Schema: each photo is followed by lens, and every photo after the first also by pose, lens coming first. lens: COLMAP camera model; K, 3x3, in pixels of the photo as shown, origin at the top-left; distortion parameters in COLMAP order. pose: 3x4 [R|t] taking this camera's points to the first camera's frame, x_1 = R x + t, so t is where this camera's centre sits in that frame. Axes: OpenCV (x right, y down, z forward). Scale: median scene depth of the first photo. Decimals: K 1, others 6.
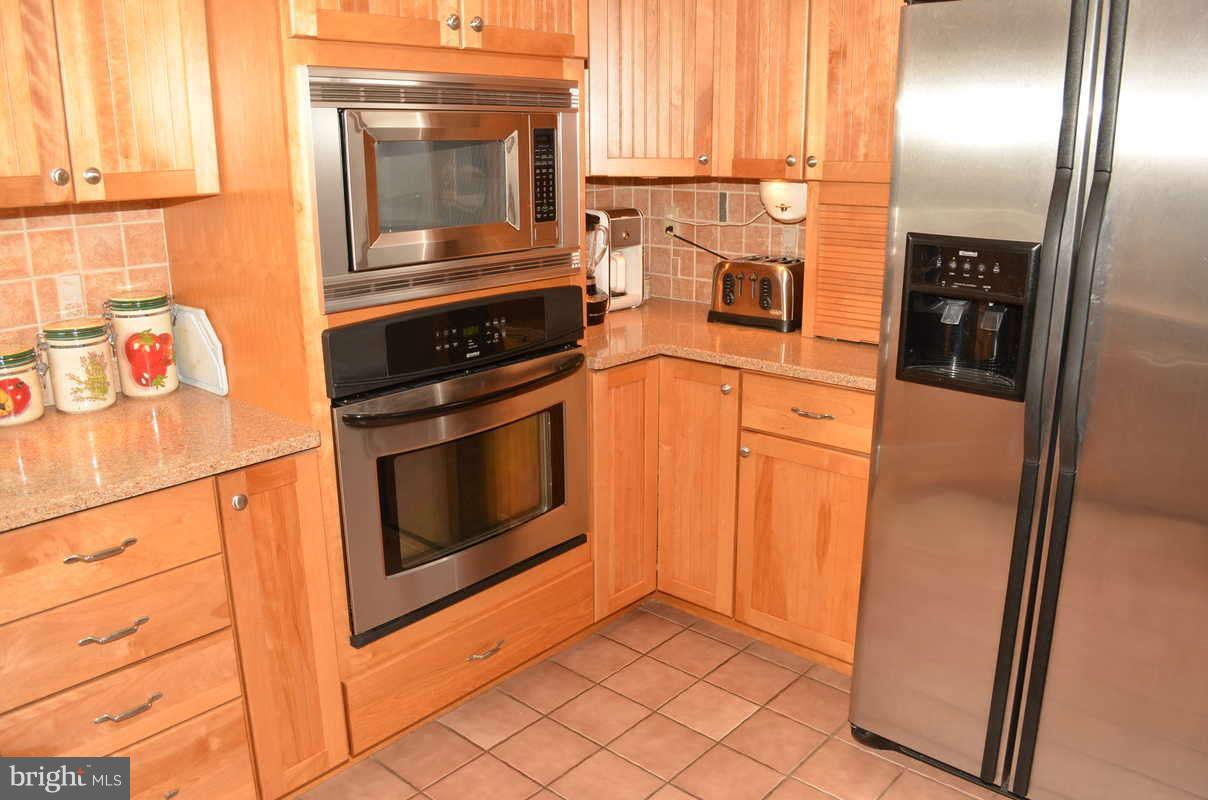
lens RADIAL K [[943.5, 0, 614.1], [0, 943.5, 396.5], [0, 0, 1]] dist [-0.088967, 0.018565]
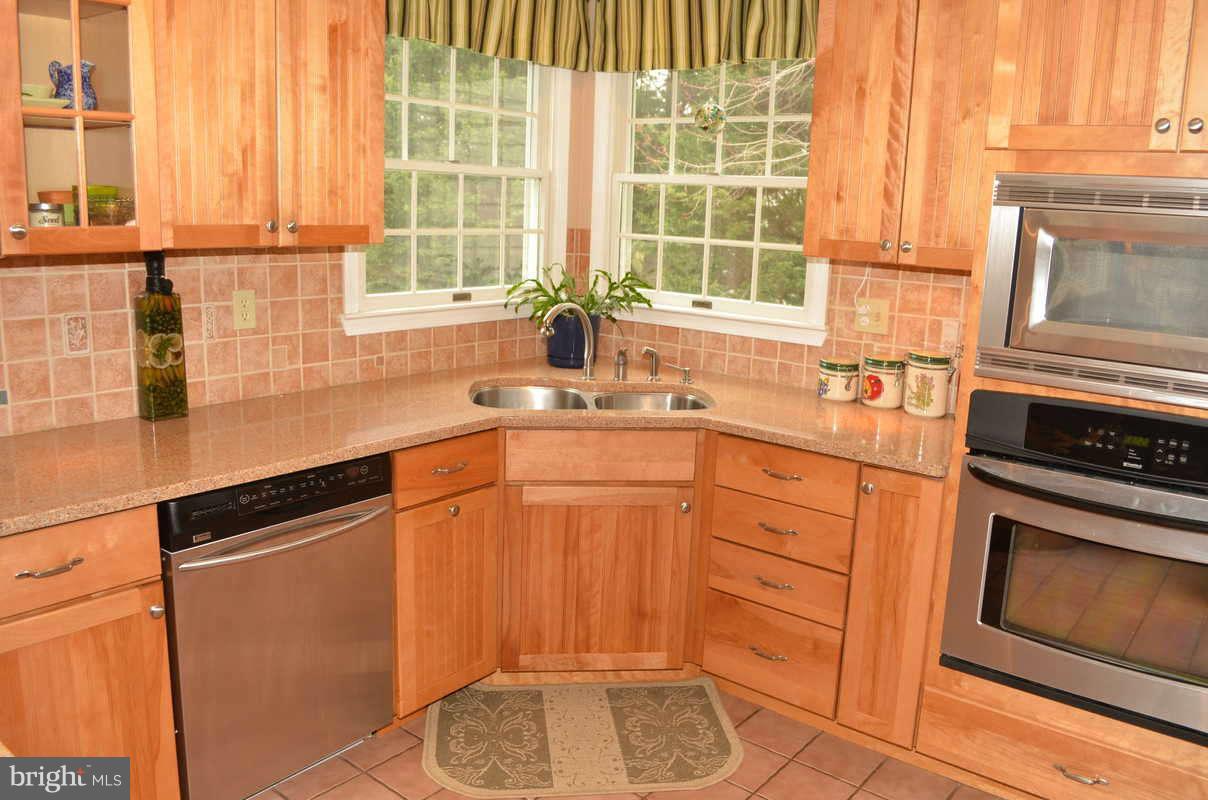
lens RADIAL K [[943.5, 0, 609.2], [0, 943.5, 394.5], [0, 0, 1]] dist [-0.088967, 0.018565]
pose [[0.036467, 0.204258, -0.978238, 0.753129], [-0.299822, 0.936030, 0.184268, -0.129179], [0.953298, 0.286578, 0.095375, 0.401136]]
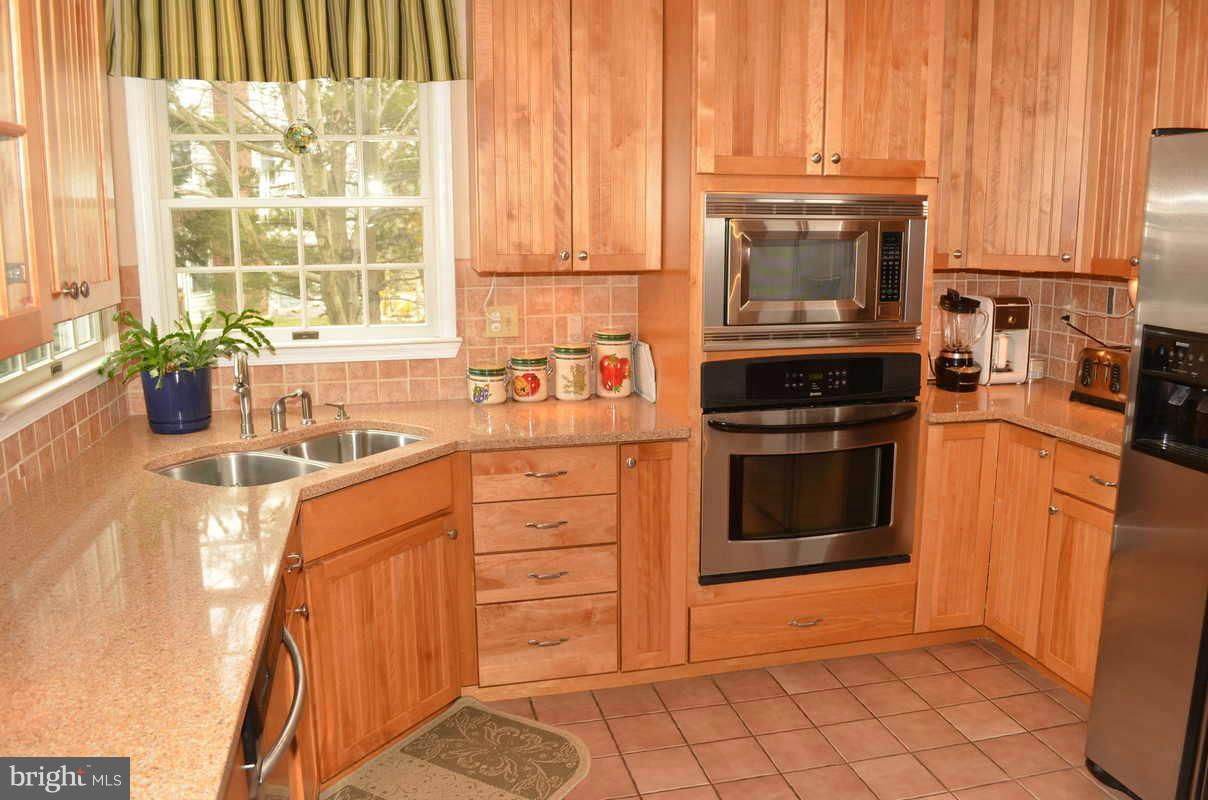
lens RADIAL K [[943.5, 0, 620.5], [0, 943.5, 400.9], [0, 0, 1]] dist [-0.088967, 0.018565]
pose [[0.819705, 0.108616, -0.562393, 0.401456], [-0.151940, 0.987914, -0.030660, 0.052150], [0.552266, 0.110582, 0.826301, -0.294080]]
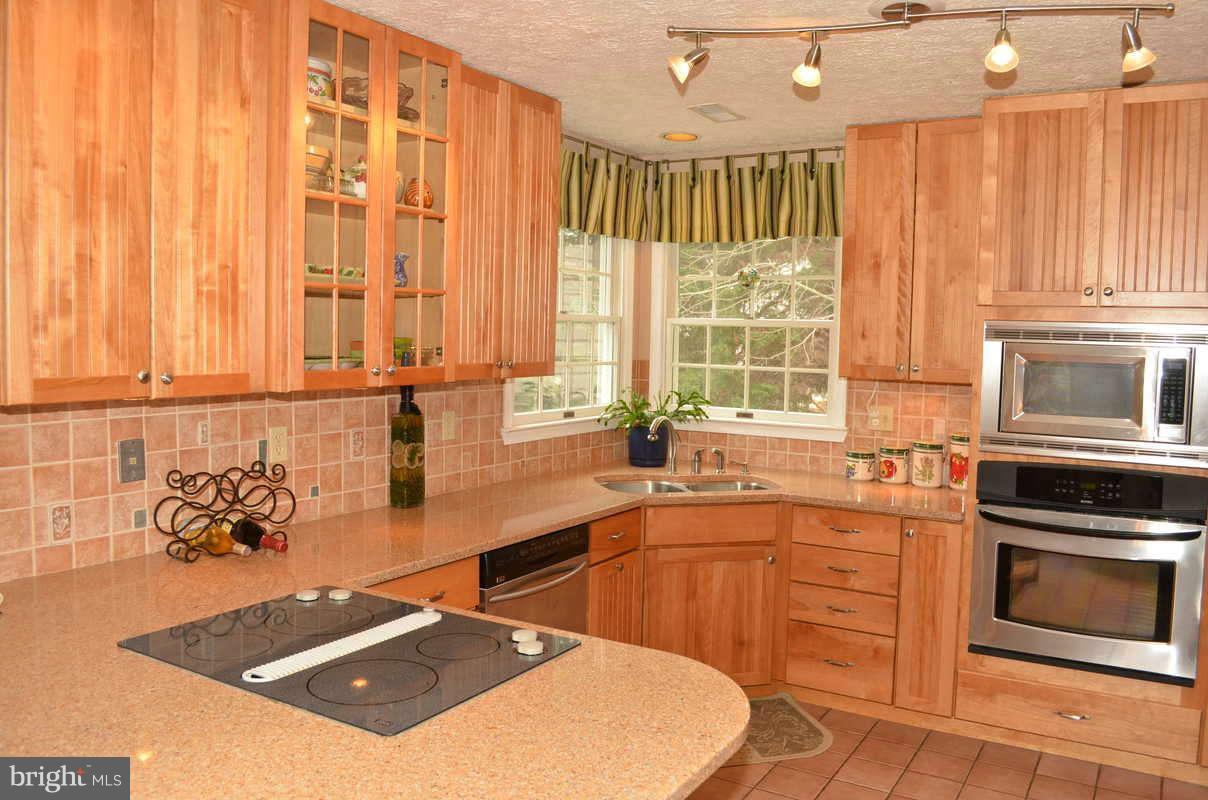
lens RADIAL K [[943.5, 0, 608.7], [0, 943.5, 398.2], [0, 0, 1]] dist [-0.088967, 0.018565]
pose [[0.164497, 0.076288, -0.983423, 1.203485], [-0.280087, 0.959578, 0.027588, -0.031403], [0.945776, 0.270906, 0.179215, -0.031251]]
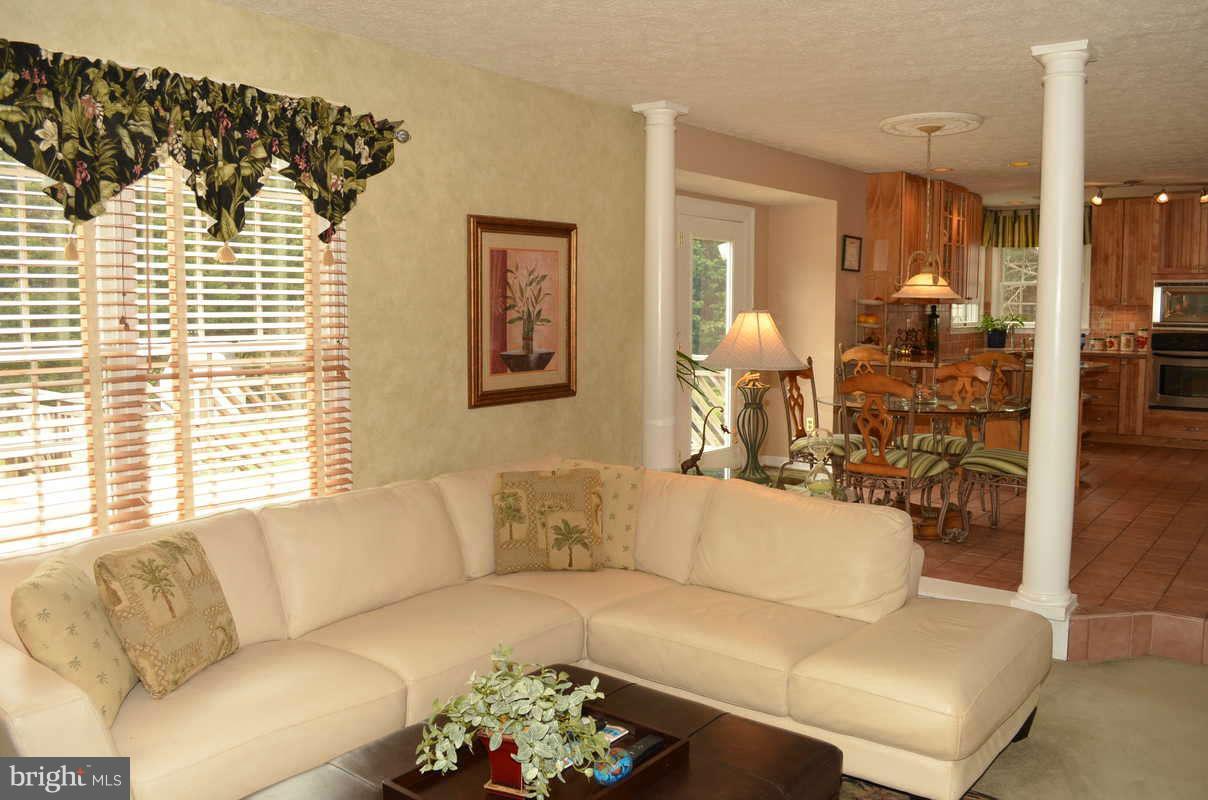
lens RADIAL K [[943.5, 0, 605.8], [0, 943.5, 378.8], [0, 0, 1]] dist [-0.088967, 0.018565]
pose [[0.032820, 0.078809, -0.996349, 3.792356], [-0.269494, 0.960661, 0.067109, 0.523763], [0.962443, 0.266308, 0.052767, -1.648792]]
